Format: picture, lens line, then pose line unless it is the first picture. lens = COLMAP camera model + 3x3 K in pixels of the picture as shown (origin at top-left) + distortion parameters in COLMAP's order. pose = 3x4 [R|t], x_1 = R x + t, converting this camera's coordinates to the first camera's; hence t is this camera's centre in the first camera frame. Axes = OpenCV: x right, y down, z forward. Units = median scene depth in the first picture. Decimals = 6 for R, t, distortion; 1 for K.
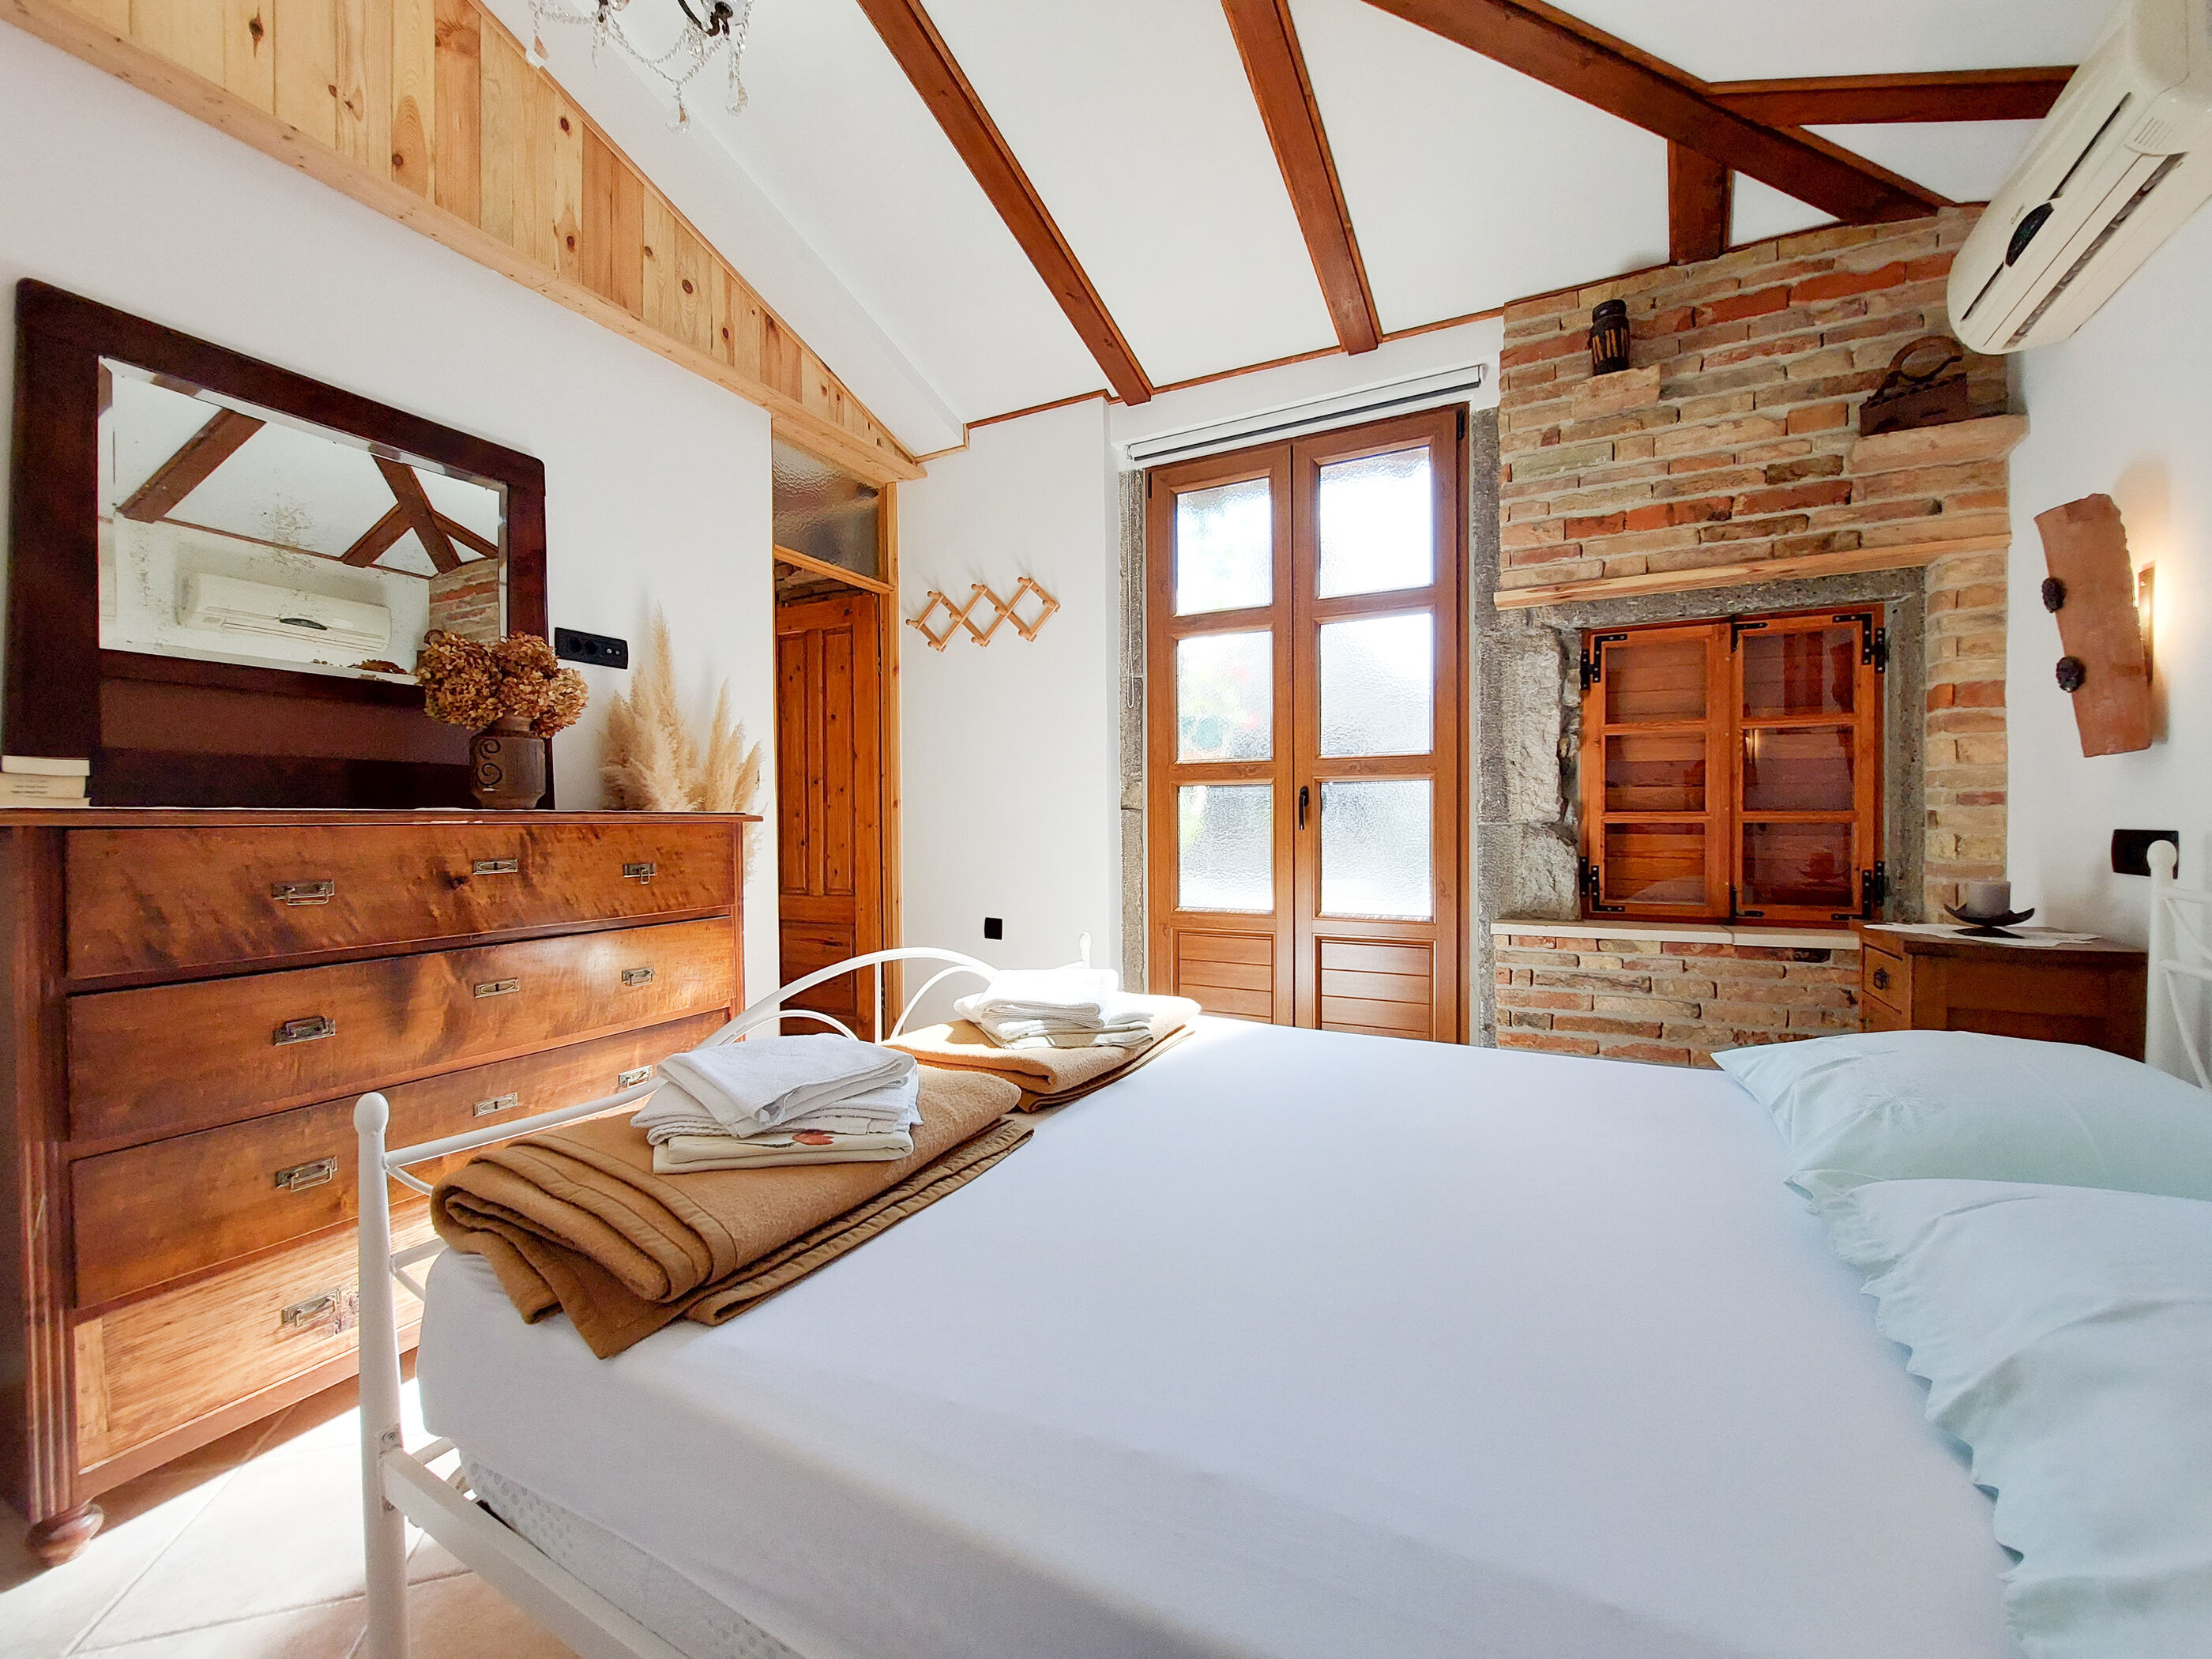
lens RADIAL K [[879.7, 0, 1104.3], [0, 879.7, 830.7], [0, 0, 1]] dist [-0.011493, -0.000715]
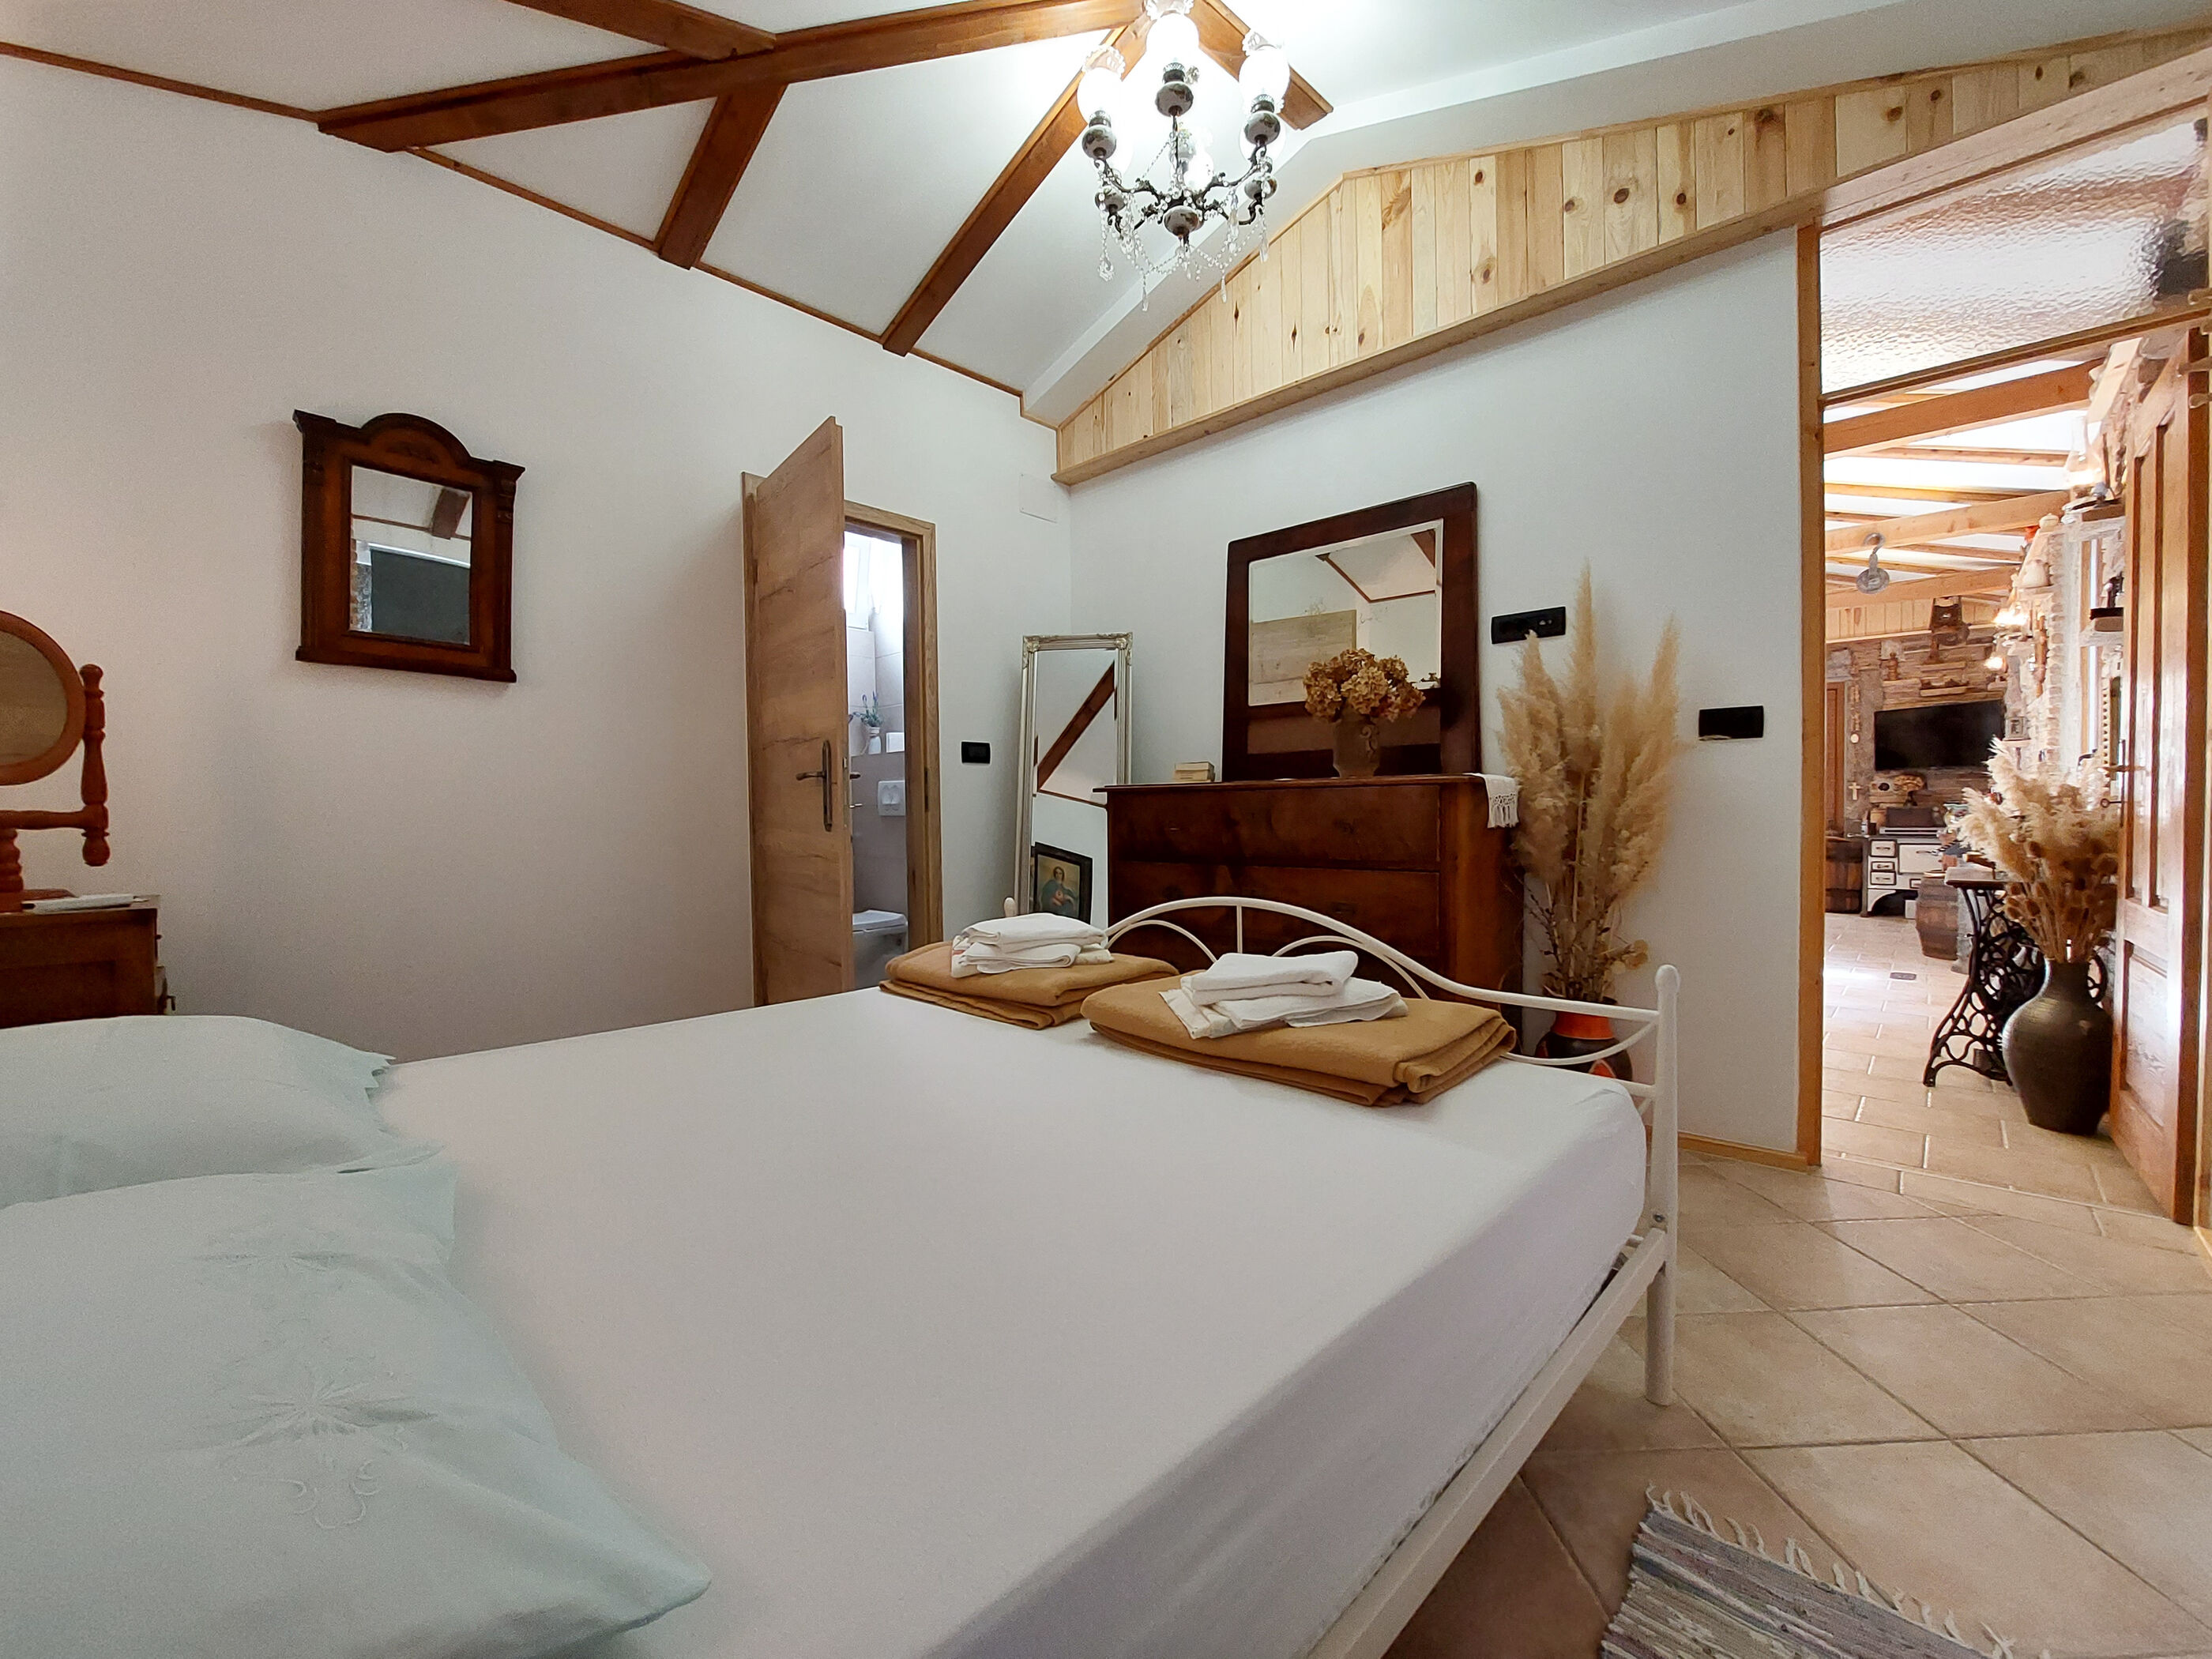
lens RADIAL K [[879.7, 0, 1104.3], [0, 879.7, 830.7], [0, 0, 1]] dist [-0.011493, -0.000715]
pose [[-0.260494, 0.031997, -0.964945, 0.634620], [0.005744, 0.999484, 0.031591, 0.010346], [0.965458, 0.002687, -0.260544, 0.808002]]
